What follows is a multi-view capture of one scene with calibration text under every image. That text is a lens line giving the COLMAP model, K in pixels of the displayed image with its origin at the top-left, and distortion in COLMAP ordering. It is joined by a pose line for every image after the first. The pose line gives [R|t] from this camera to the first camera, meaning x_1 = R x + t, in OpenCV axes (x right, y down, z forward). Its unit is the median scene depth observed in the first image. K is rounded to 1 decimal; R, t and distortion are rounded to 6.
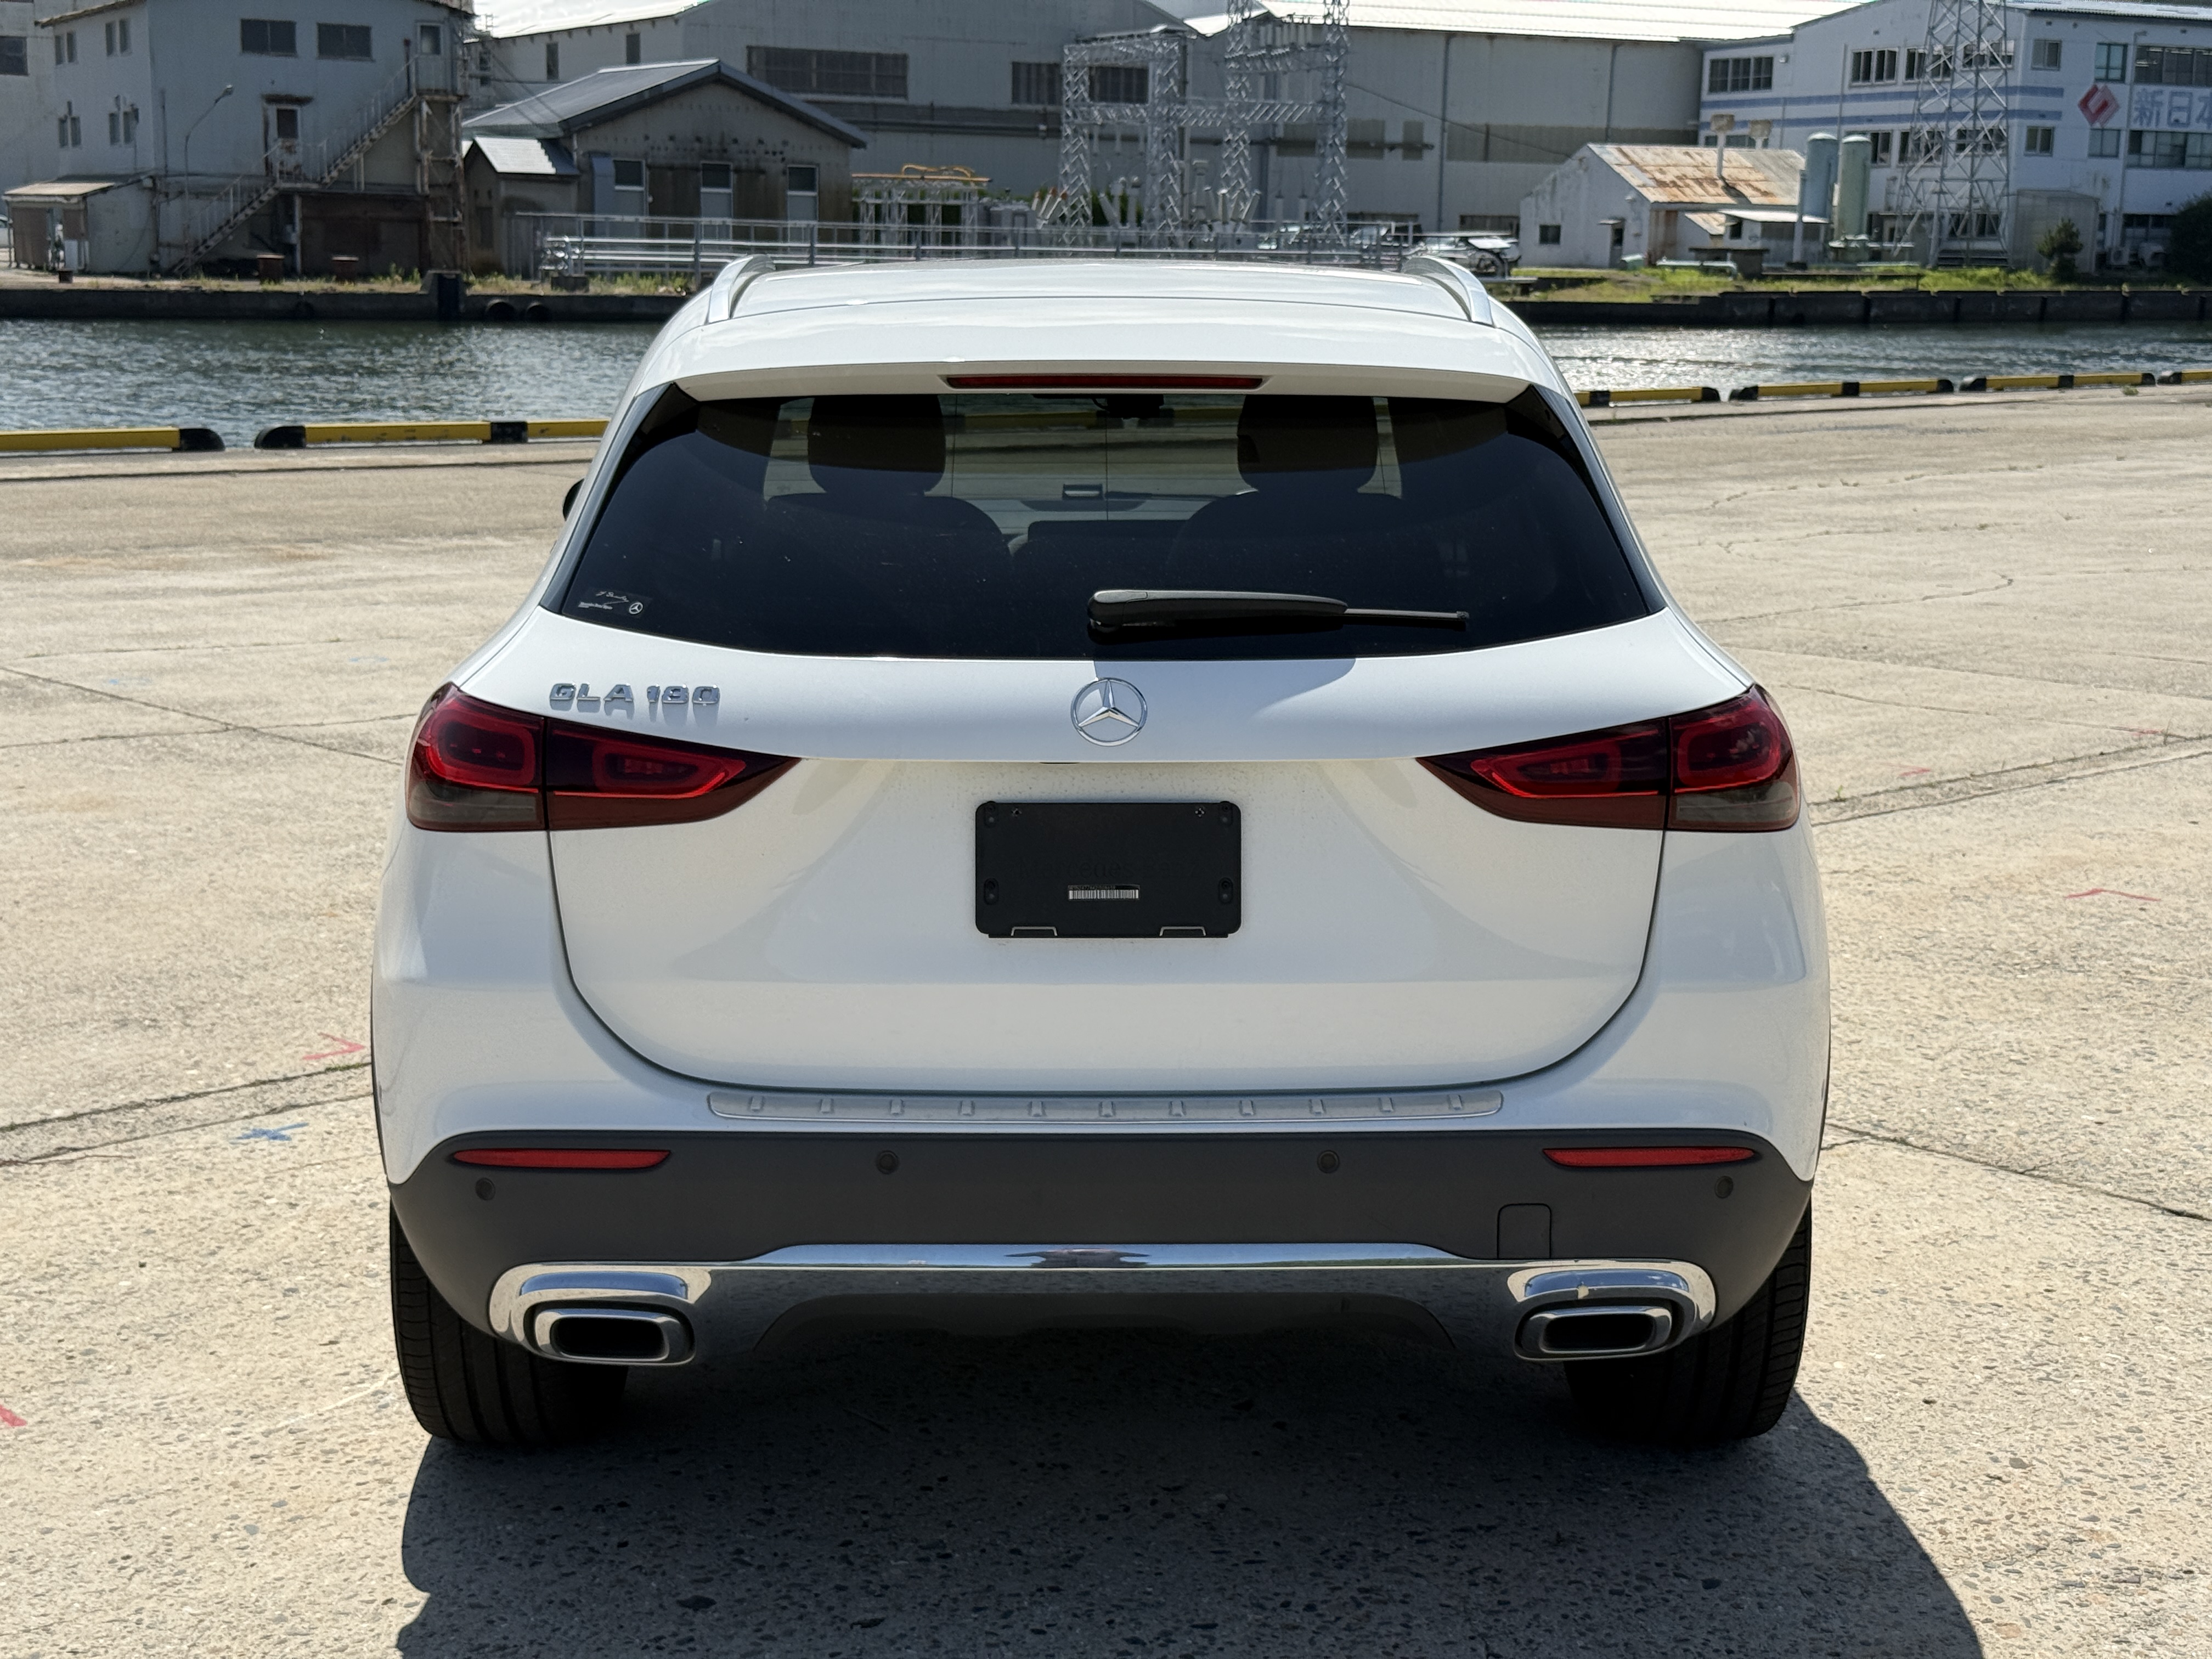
lens RADIAL K [[3164.2, 0, 877.1], [0, 3164.2, 871.1], [0, 0, 1]] dist [0.238828, -0.629726]
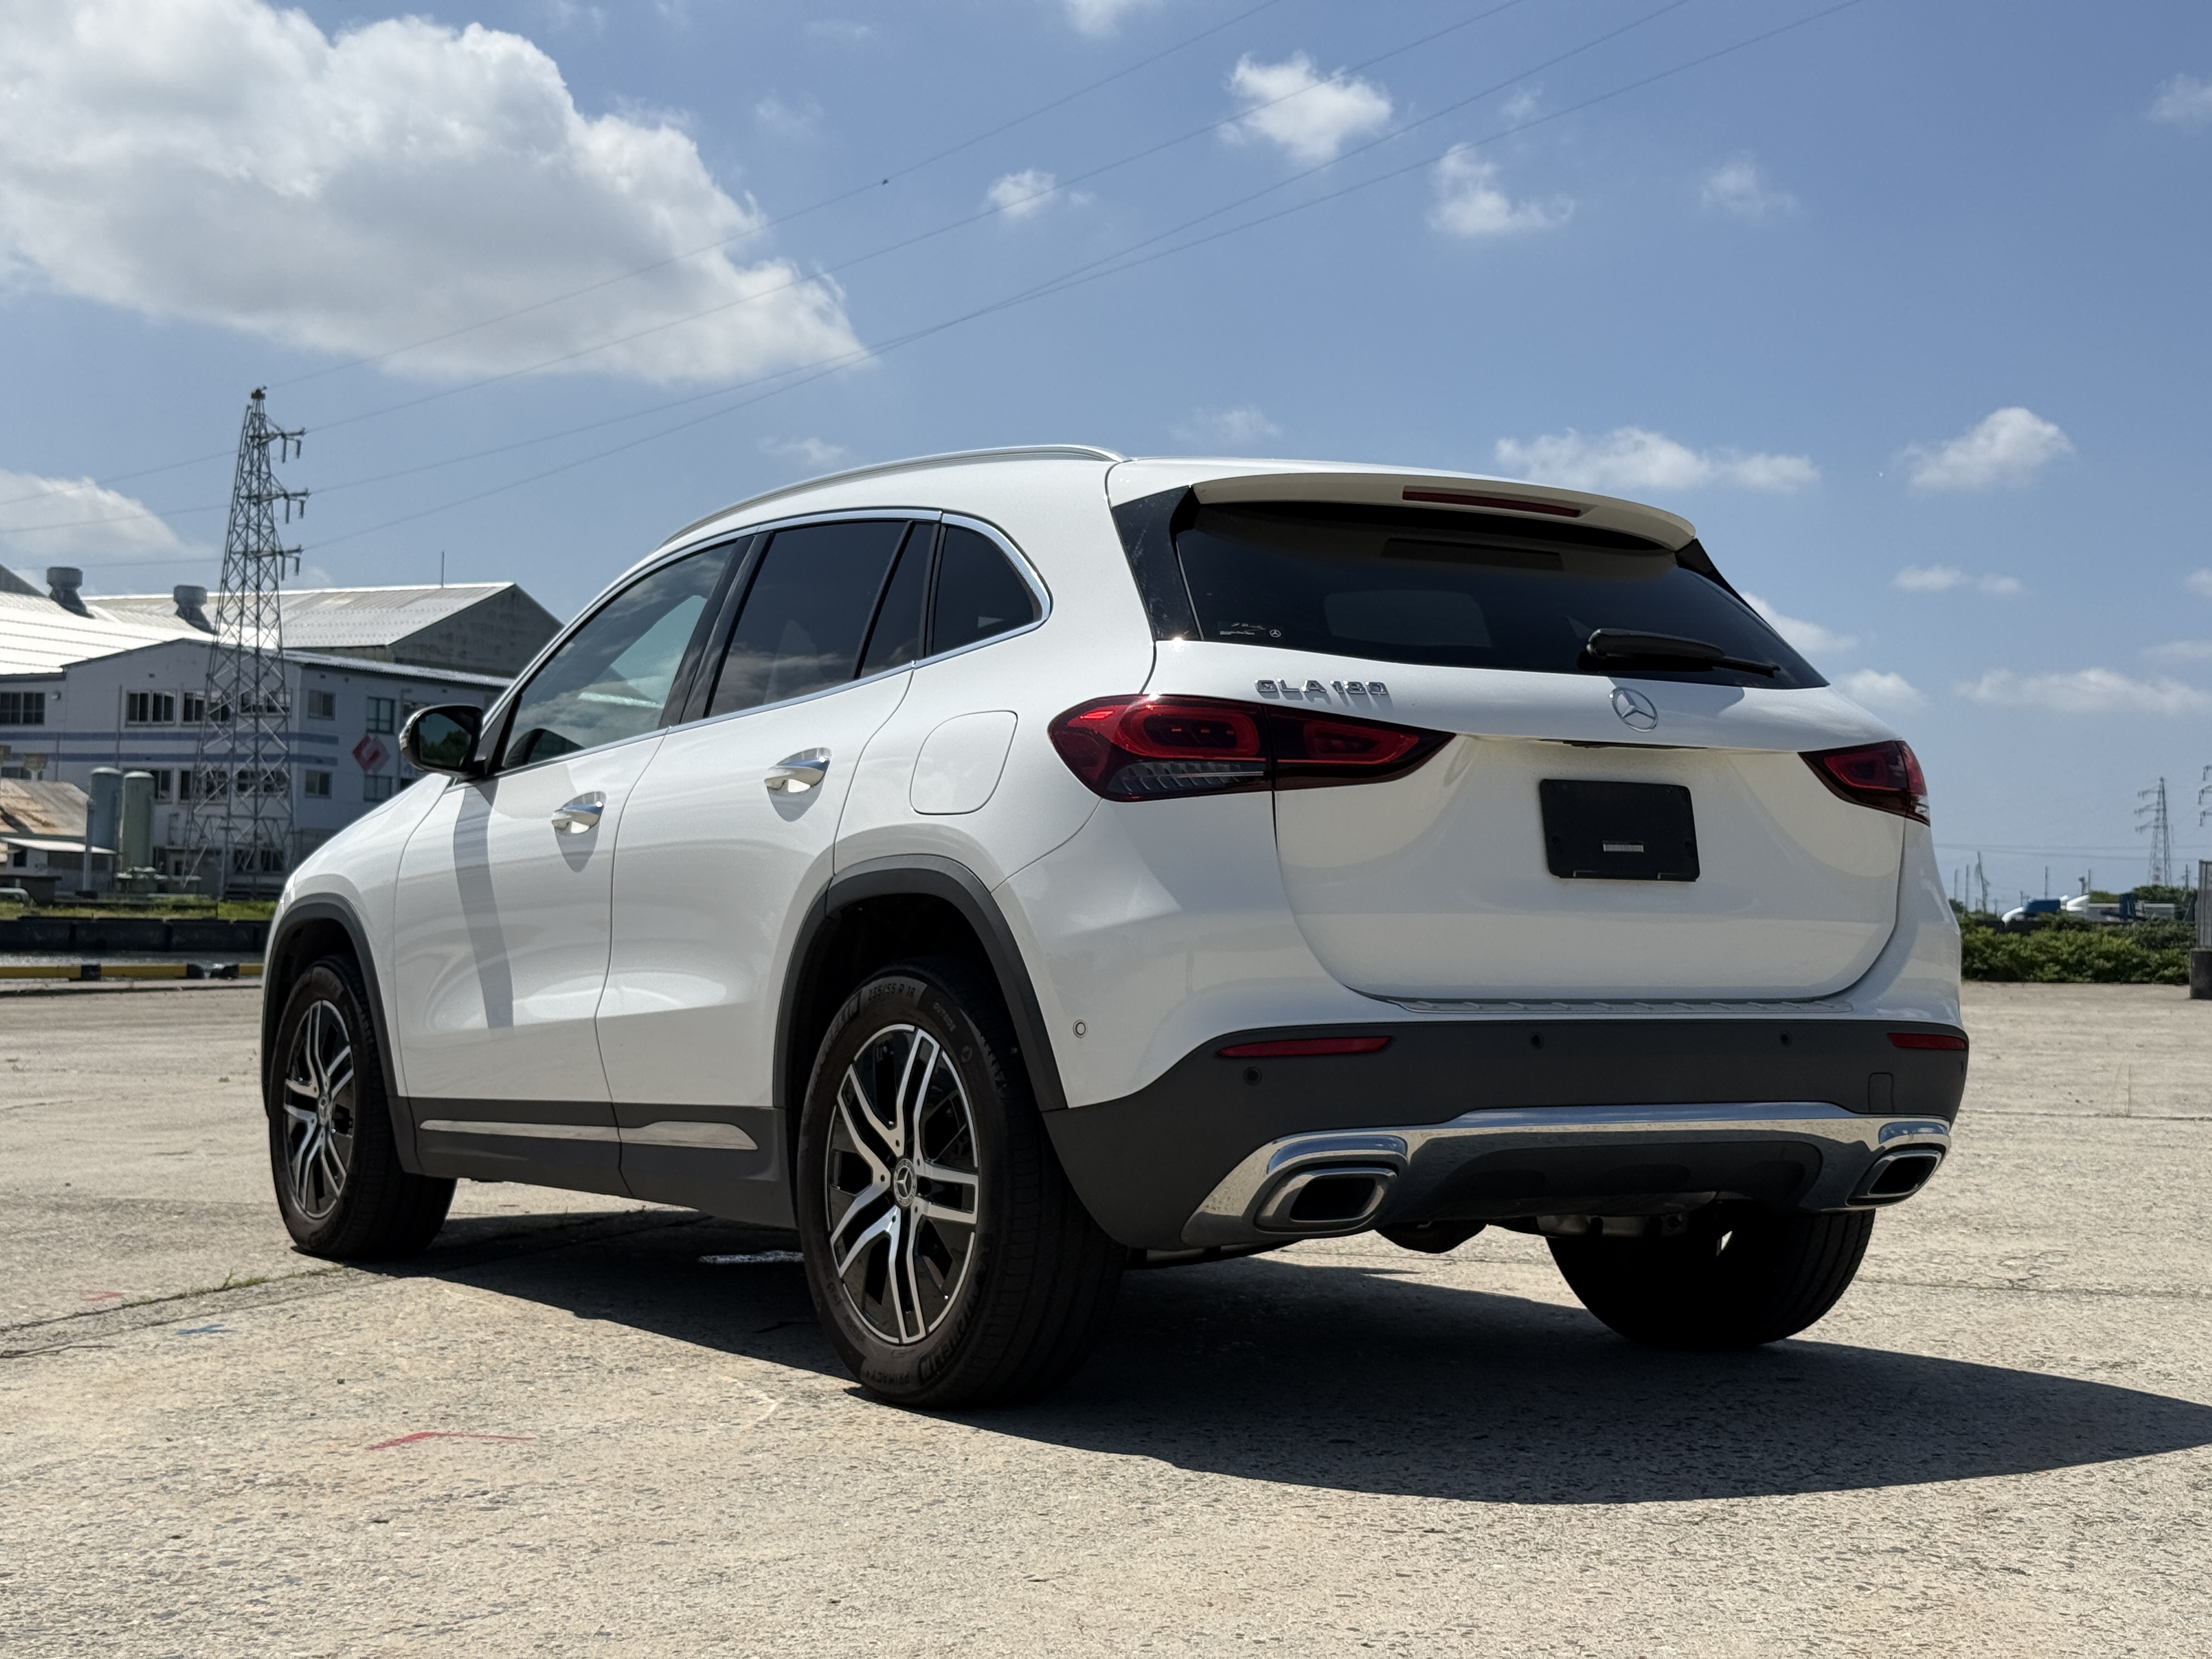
lens RADIAL K [[3194.0, 0, 1106.0], [0, 3194.0, 829.5], [0, 0, 1]] dist [0.189953, -0.038594]
pose [[0.838314, 0.029968, 0.544363, -0.854087], [0.081868, 0.980246, -0.180041, 0.226614], [-0.539005, 0.195497, 0.819301, -0.002301]]
